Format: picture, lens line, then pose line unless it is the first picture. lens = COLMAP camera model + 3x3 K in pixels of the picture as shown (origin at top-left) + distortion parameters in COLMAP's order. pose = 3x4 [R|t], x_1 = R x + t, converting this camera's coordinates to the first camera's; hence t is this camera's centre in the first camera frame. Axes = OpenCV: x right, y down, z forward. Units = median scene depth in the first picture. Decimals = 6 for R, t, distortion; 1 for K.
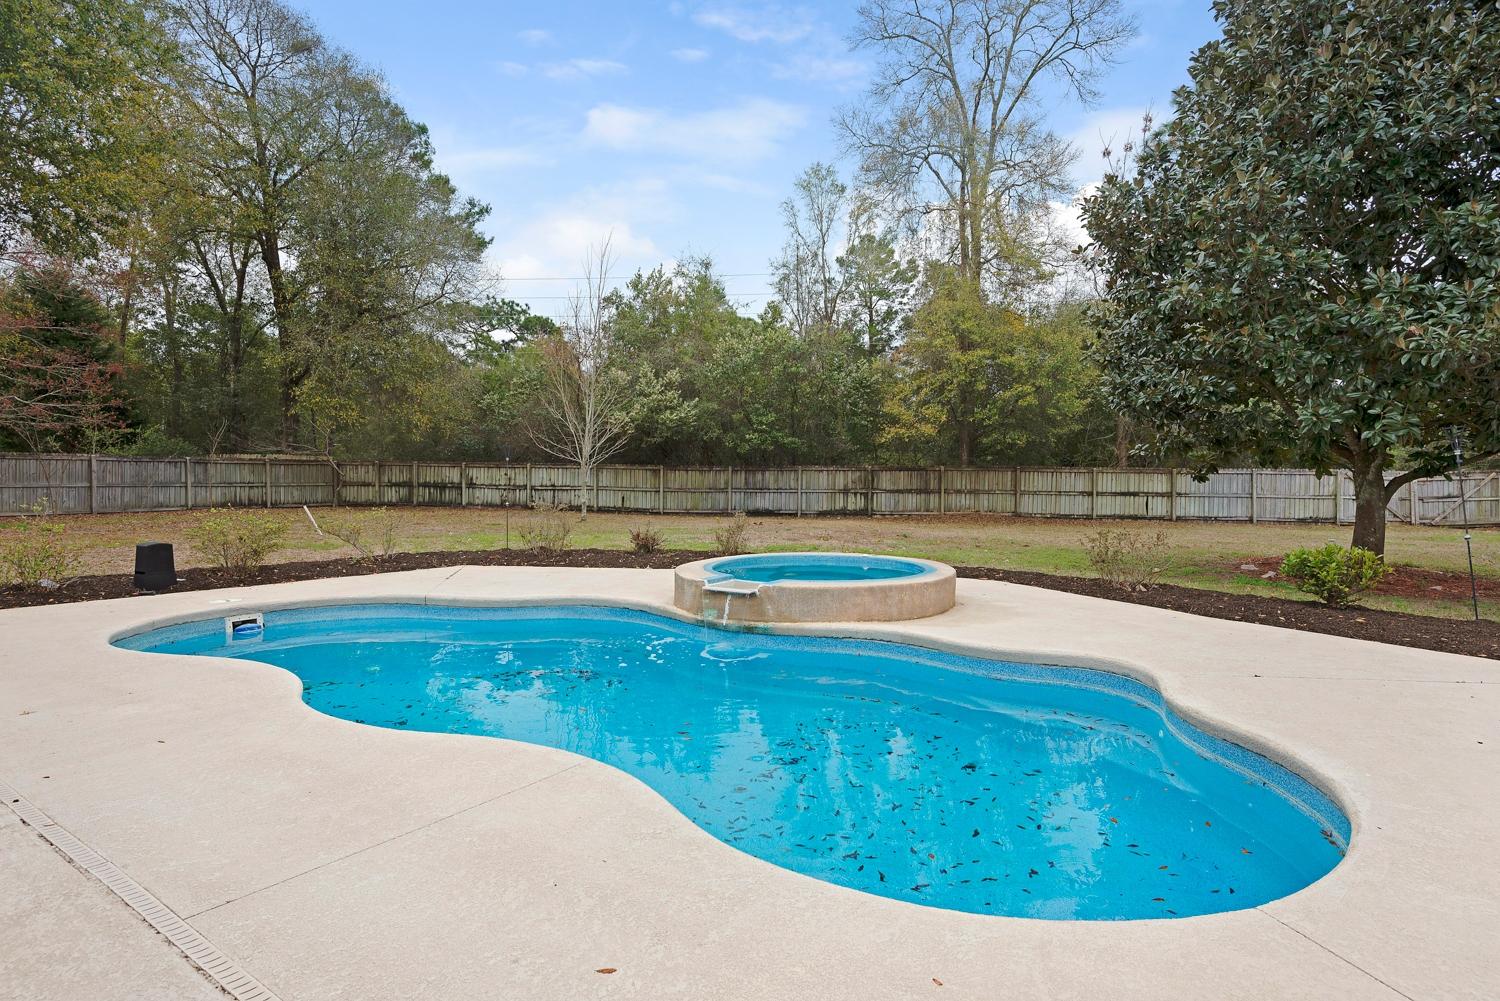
lens RADIAL K [[775.7, 0, 784.1], [0, 775.7, 512.2], [0, 0, 1]] dist [0.004592, -0.000431]
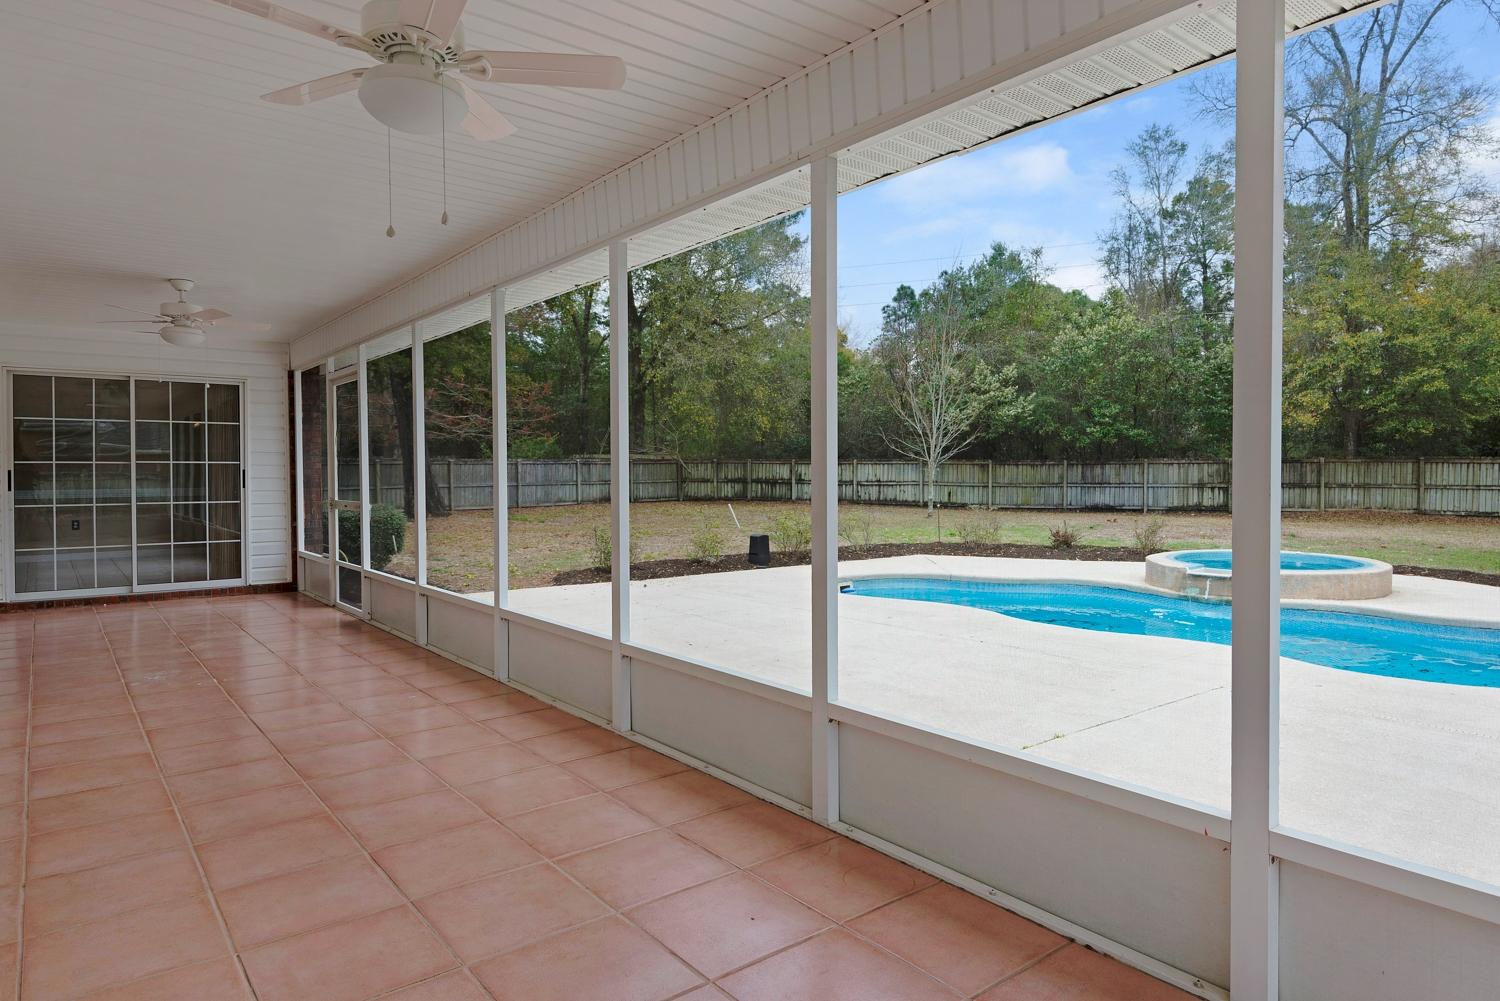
lens RADIAL K [[895.0, 0, 738.1], [0, 895.0, 496.0], [0, 0, 1]] dist [-0.006202, -0.010629]
pose [[0.939514, -0.000882, -0.342510, -0.076643], [-0.001441, 0.999978, -0.006526, -0.007368], [0.342508, 0.006625, 0.939491, -0.197256]]
